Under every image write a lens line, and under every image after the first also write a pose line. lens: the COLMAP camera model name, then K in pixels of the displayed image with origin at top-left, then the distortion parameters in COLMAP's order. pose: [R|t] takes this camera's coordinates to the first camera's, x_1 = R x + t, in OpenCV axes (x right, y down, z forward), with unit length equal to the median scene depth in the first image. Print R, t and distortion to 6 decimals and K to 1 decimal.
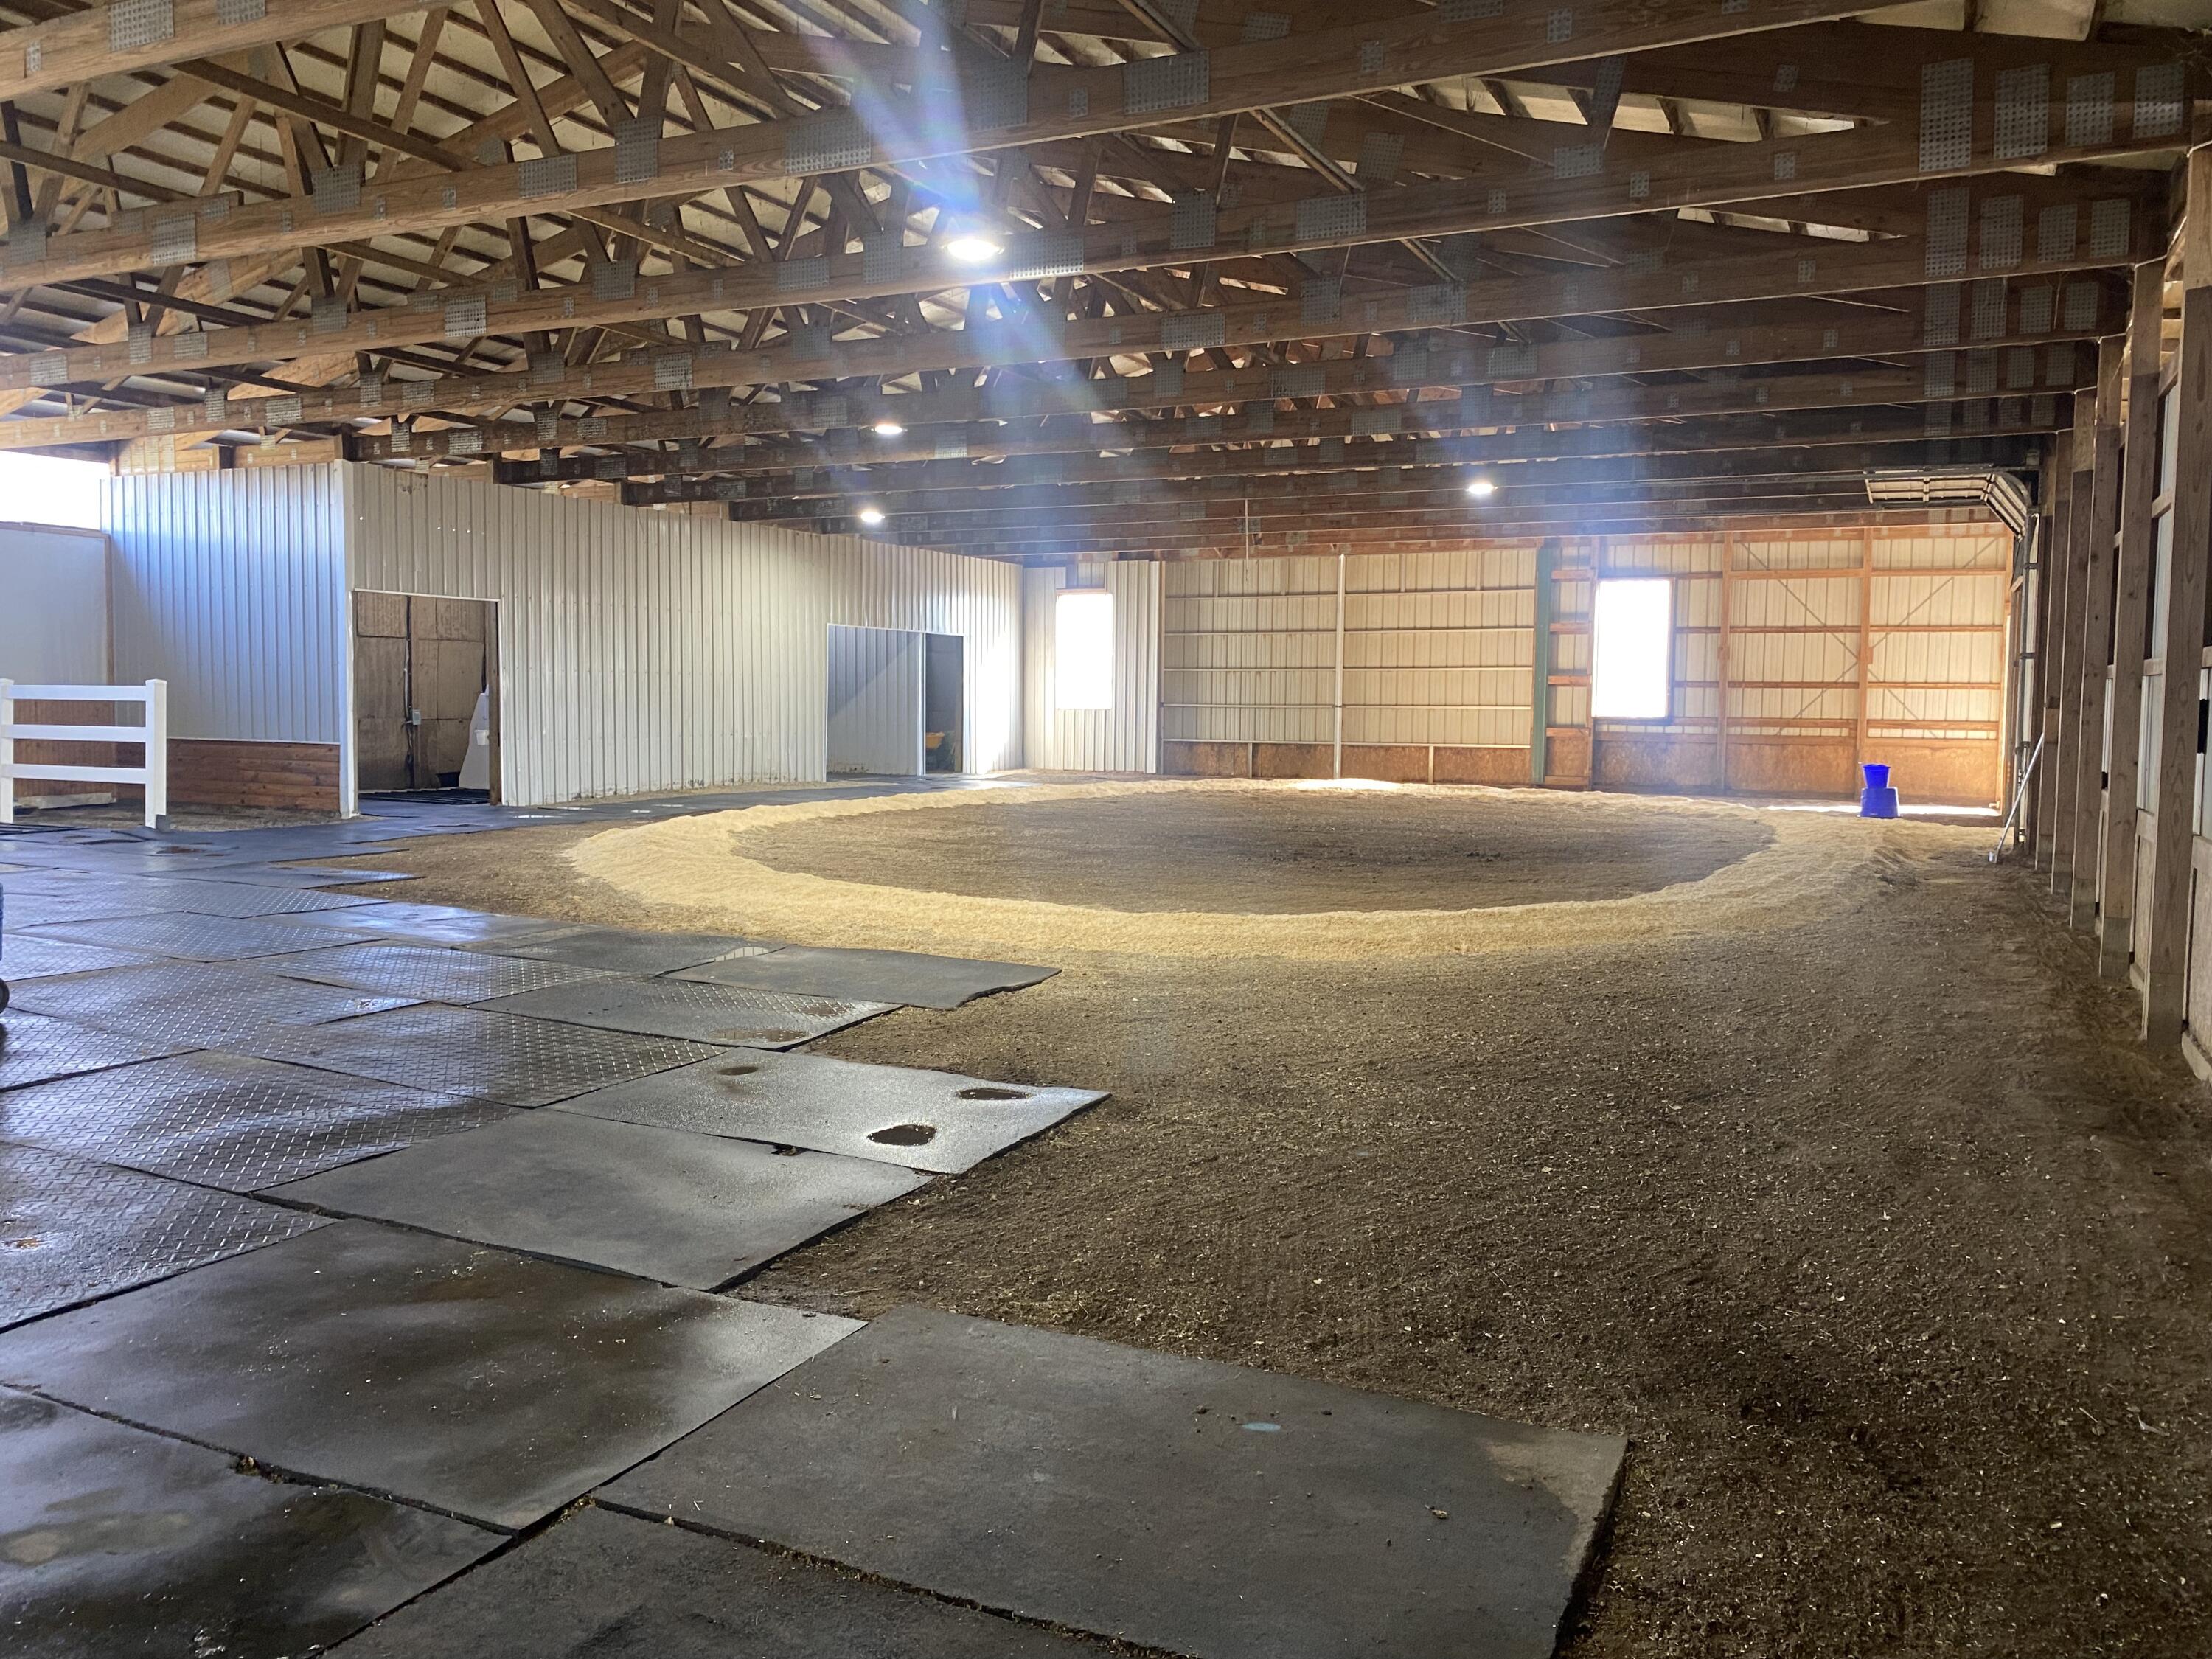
lens RADIAL K [[1676.9, 0, 1094.5], [0, 1676.9, 809.7], [0, 0, 1]] dist [0.039140, -0.025511]
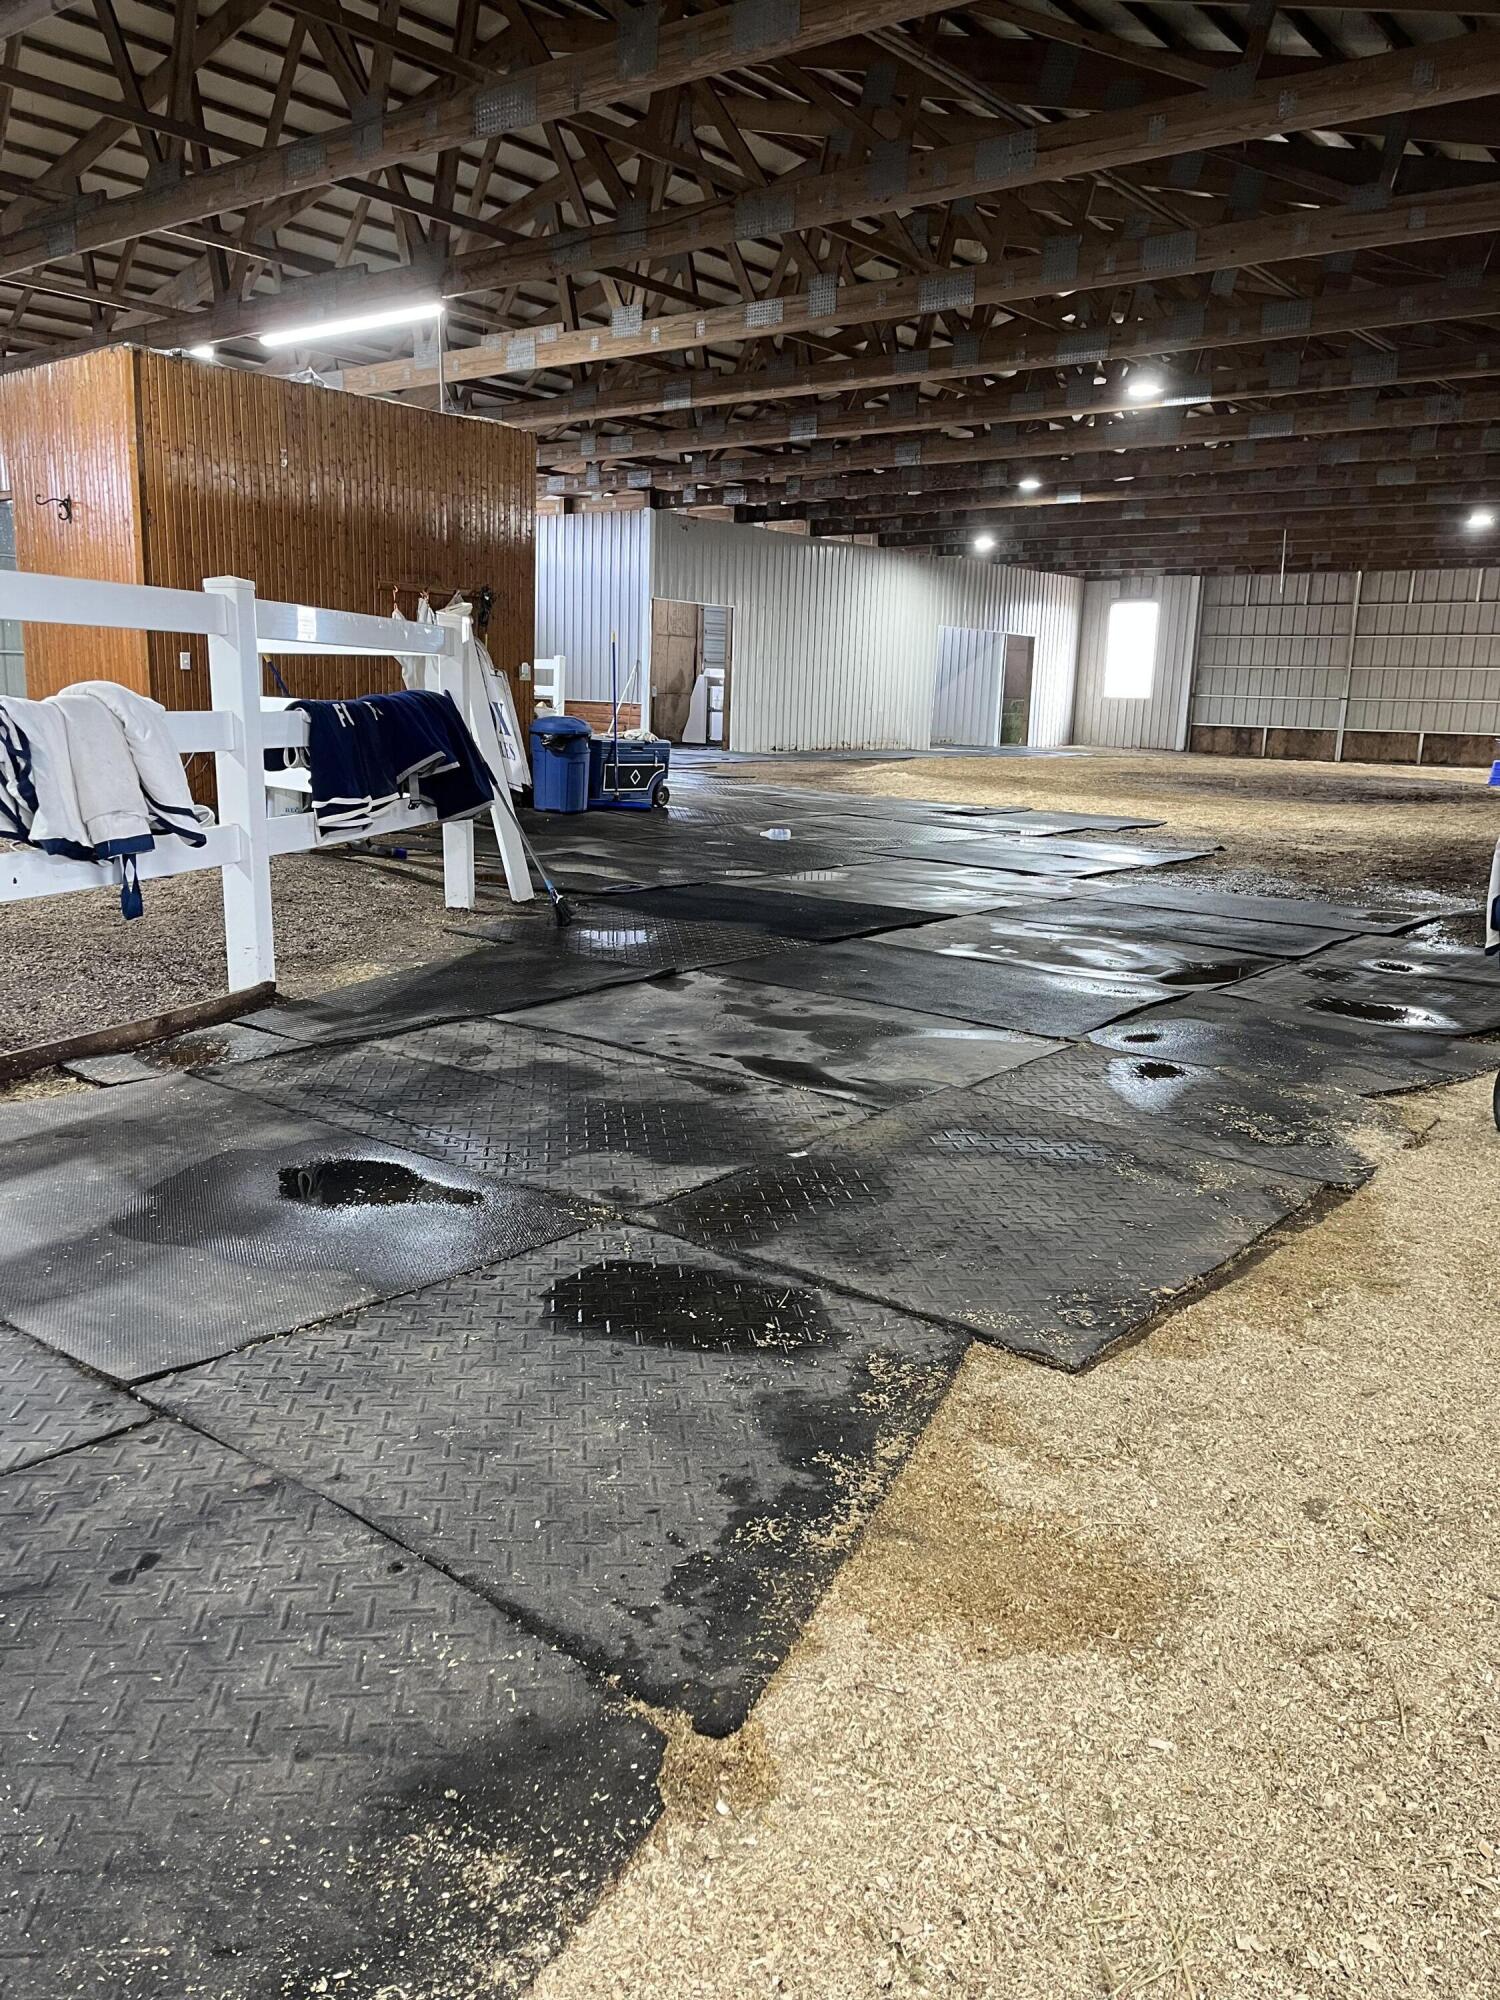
lens RADIAL K [[1504.8, 0, 751.9], [0, 1504.8, 1018.6], [0, 0, 1]] dist [0.057480, -0.041853]
pose [[0.976136, 0.066825, -0.206621, -0.035351], [-0.037119, 0.988817, 0.144440, 0.028094], [0.213963, -0.133324, 0.967701, -0.223933]]
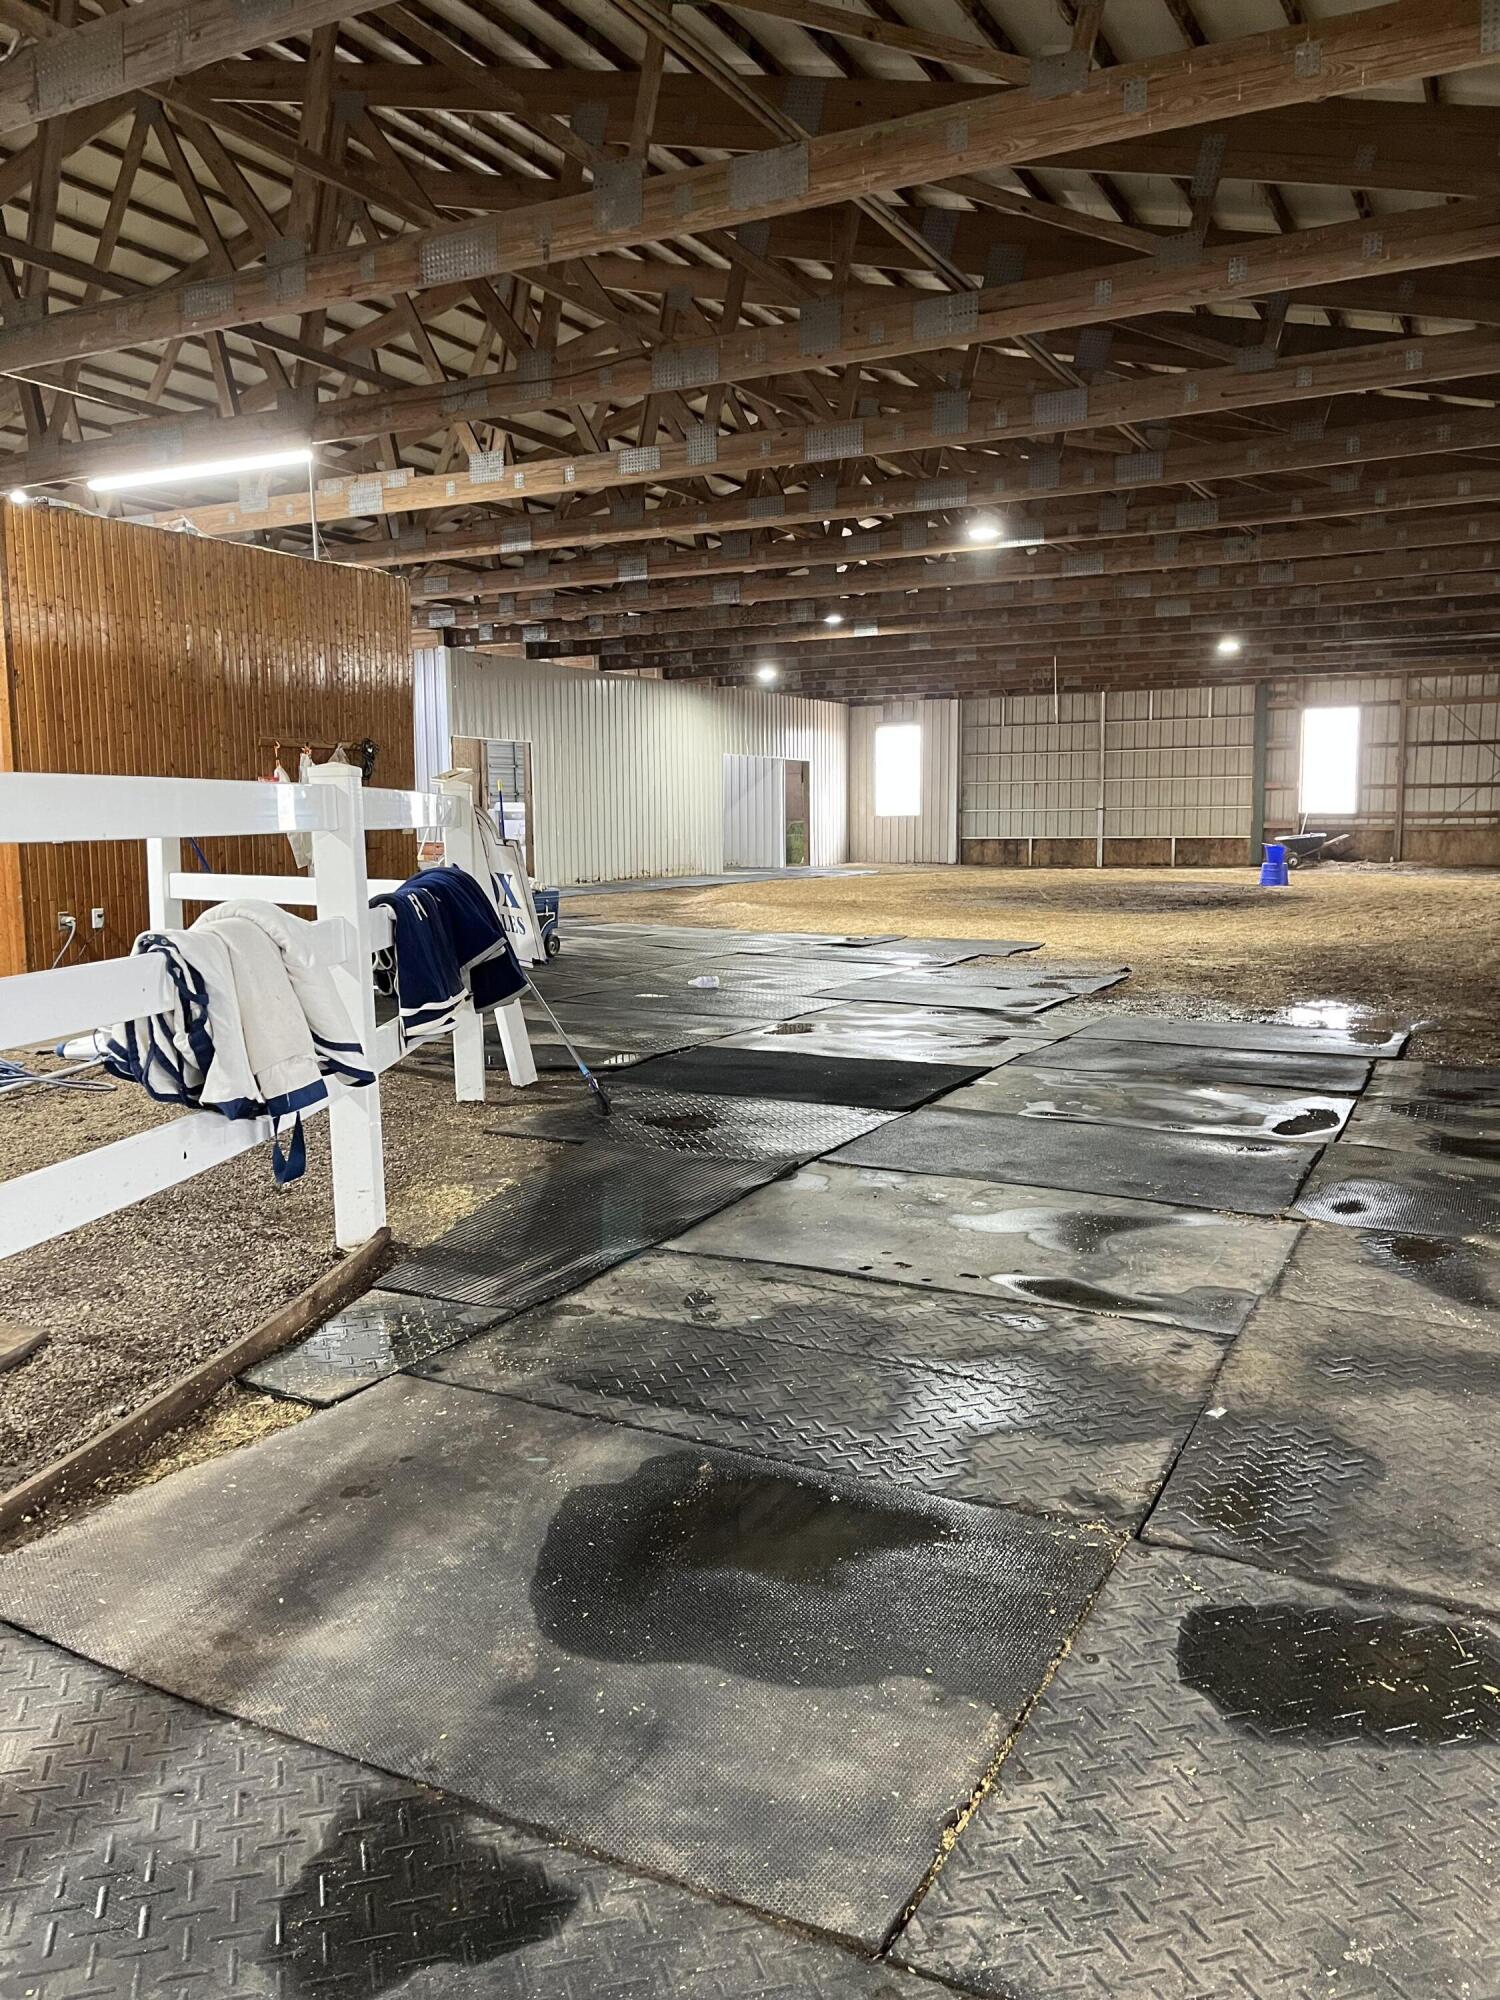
lens RADIAL K [[1504.8, 0, 766.0], [0, 1504.8, 995.1], [0, 0, 1]] dist [0.057480, -0.041853]
pose [[0.999538, -0.013562, -0.027209, -0.093201], [0.014945, 0.998571, 0.051312, 0.020356], [0.026474, -0.051695, 0.998312, -0.209104]]
